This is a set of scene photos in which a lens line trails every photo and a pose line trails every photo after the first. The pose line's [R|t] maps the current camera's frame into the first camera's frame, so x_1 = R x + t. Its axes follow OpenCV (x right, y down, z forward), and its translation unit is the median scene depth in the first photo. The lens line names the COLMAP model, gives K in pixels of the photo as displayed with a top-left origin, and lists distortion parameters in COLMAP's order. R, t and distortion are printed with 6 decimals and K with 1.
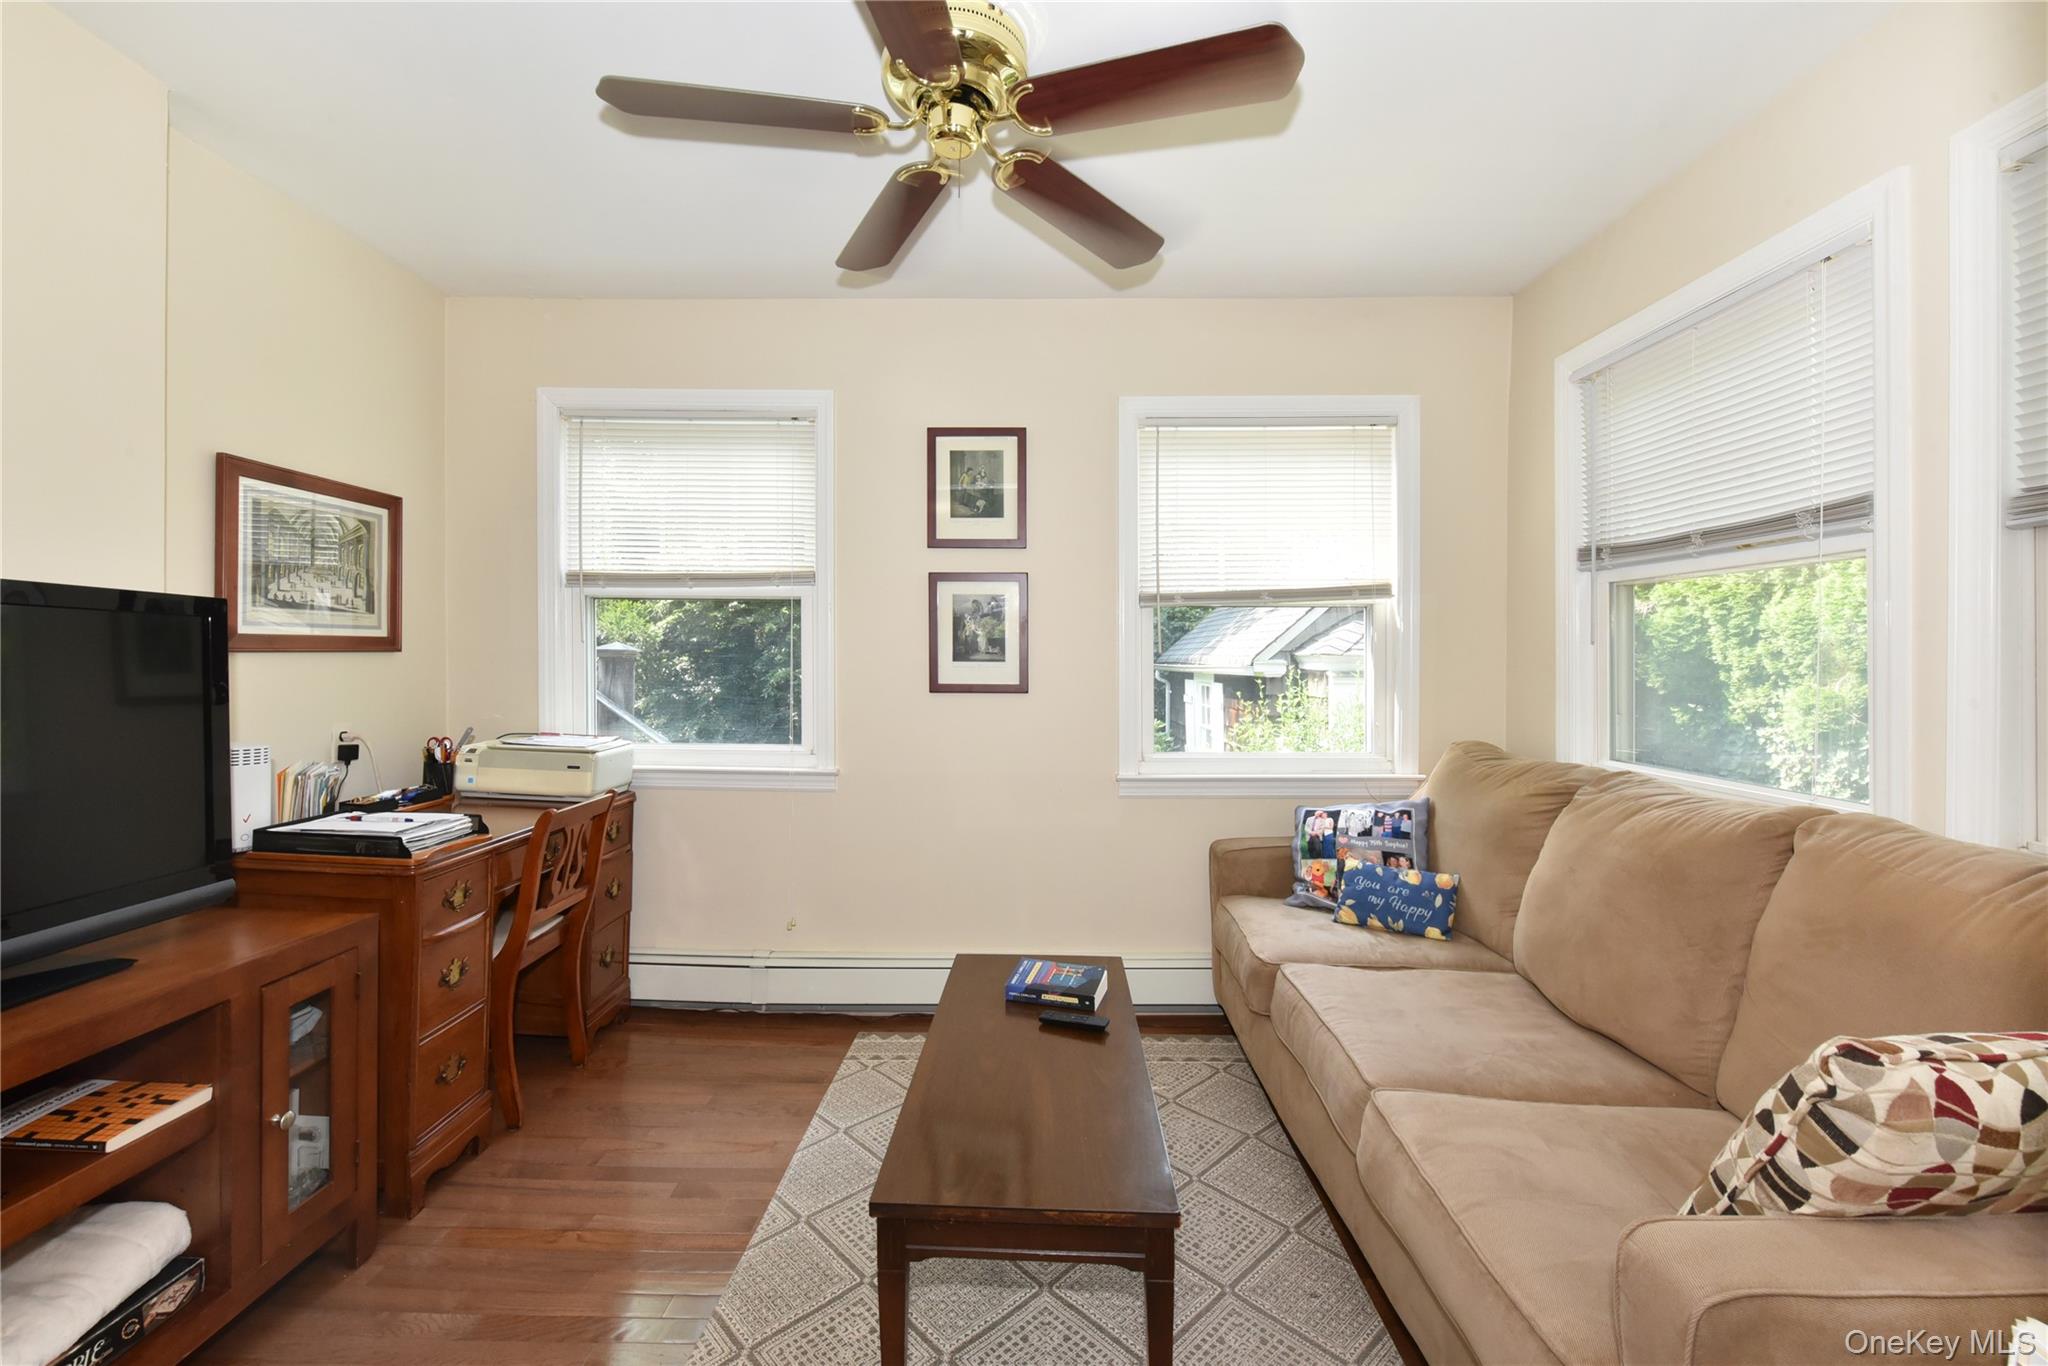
lens RADIAL K [[809.9, 0, 1025.6], [0, 809.9, 664.2], [0, 0, 1]] dist [0.000089, -0.001527]
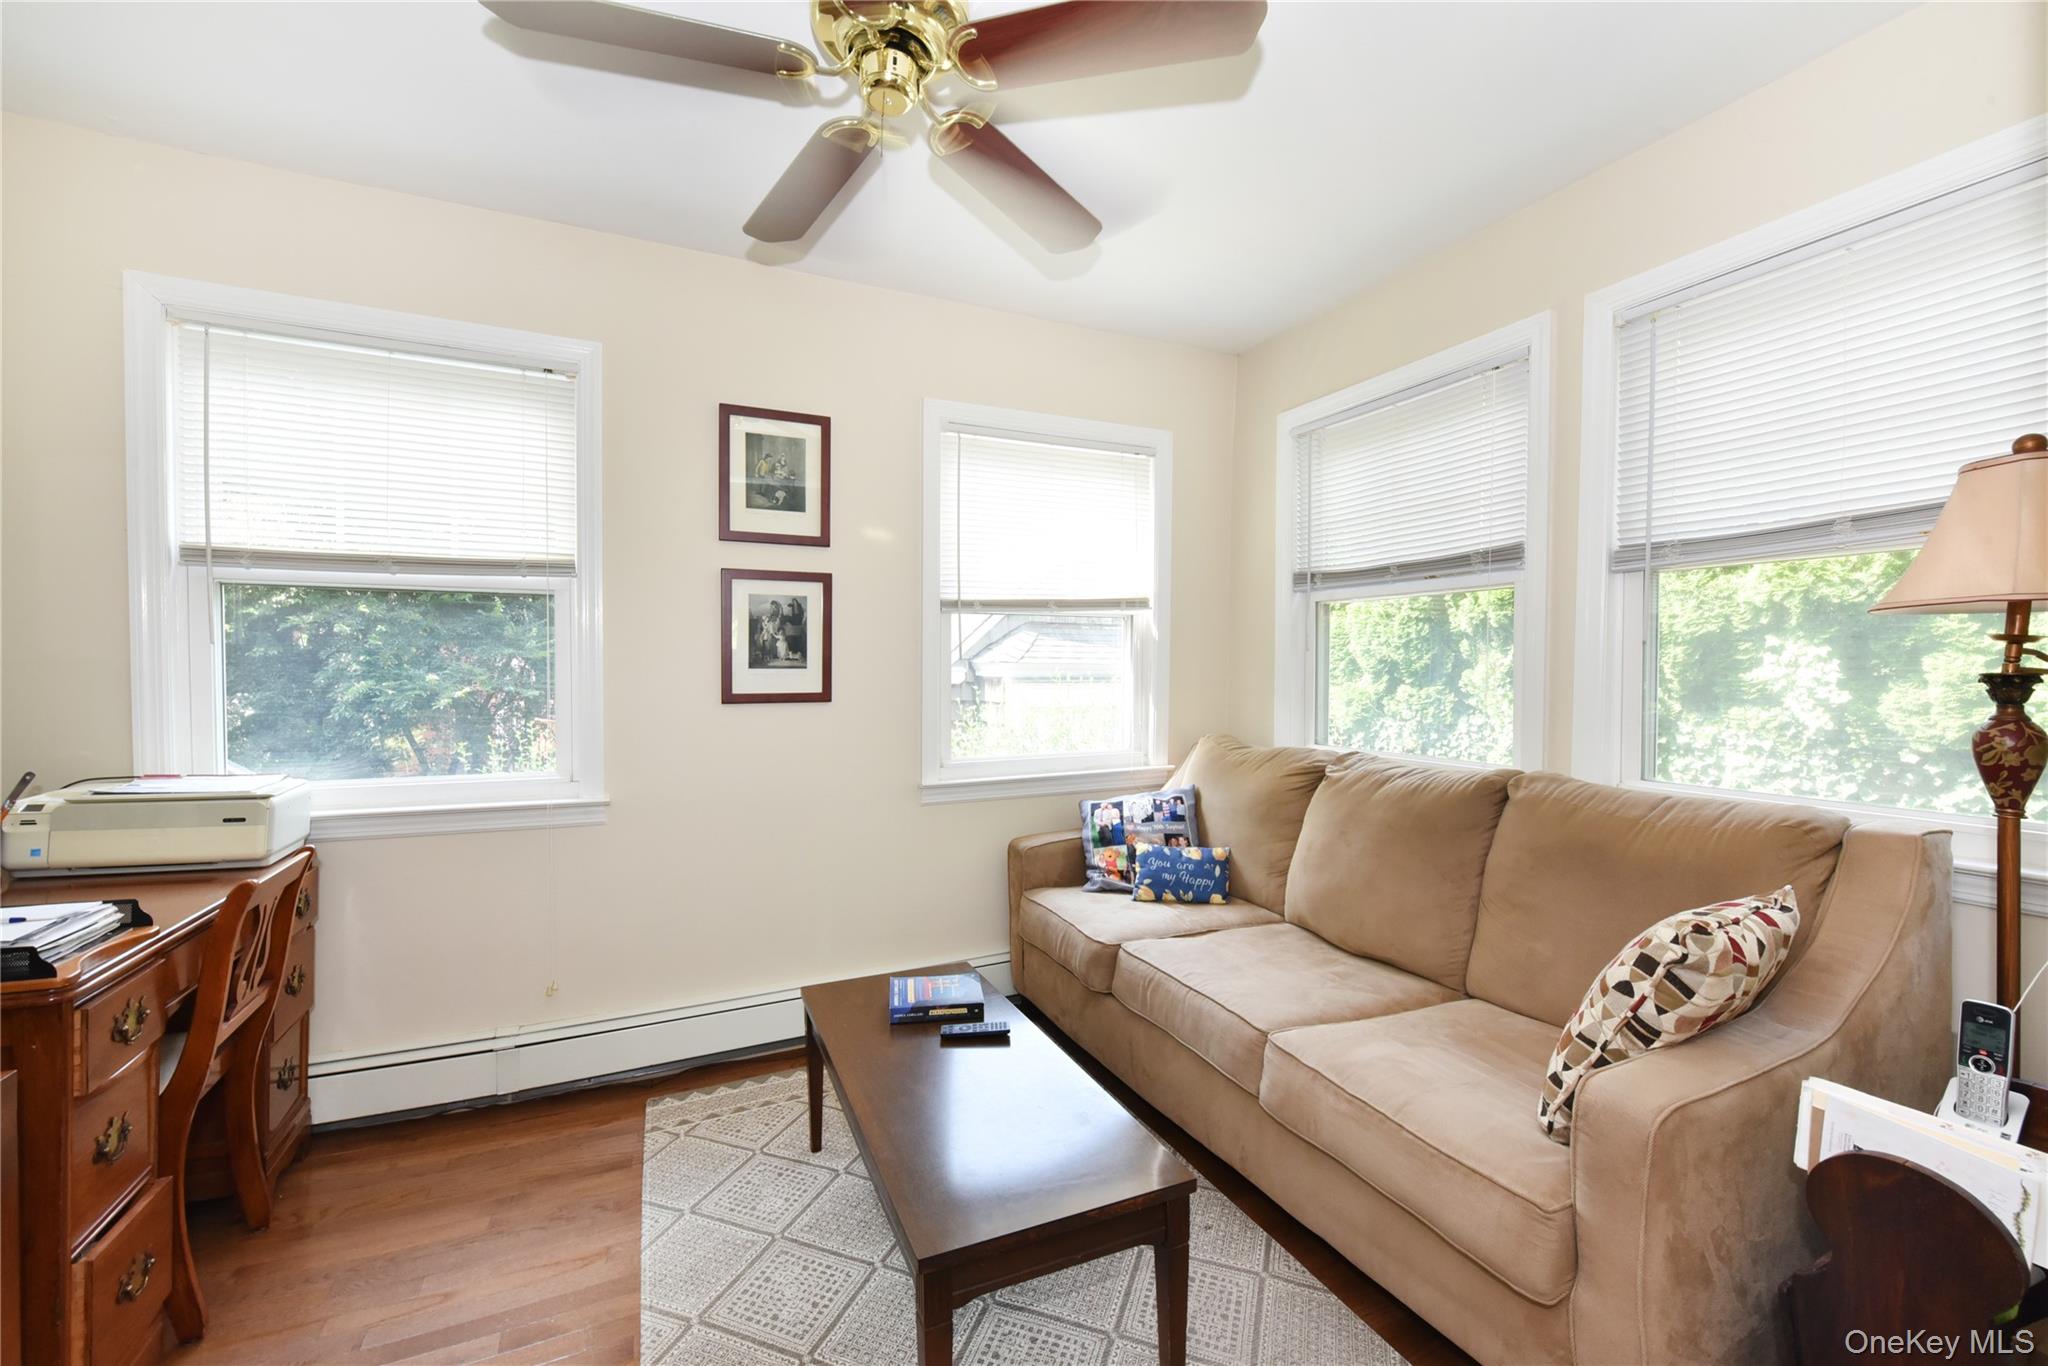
lens RADIAL K [[809.9, 0, 1027.4], [0, 809.9, 683.6], [0, 0, 1]] dist [0.000089, -0.001527]
pose [[0.906478, -0.014196, 0.422013, -0.215980], [0.007876, 0.999829, 0.016716, 0.000885], [-0.422179, -0.011829, 0.906435, 0.059805]]
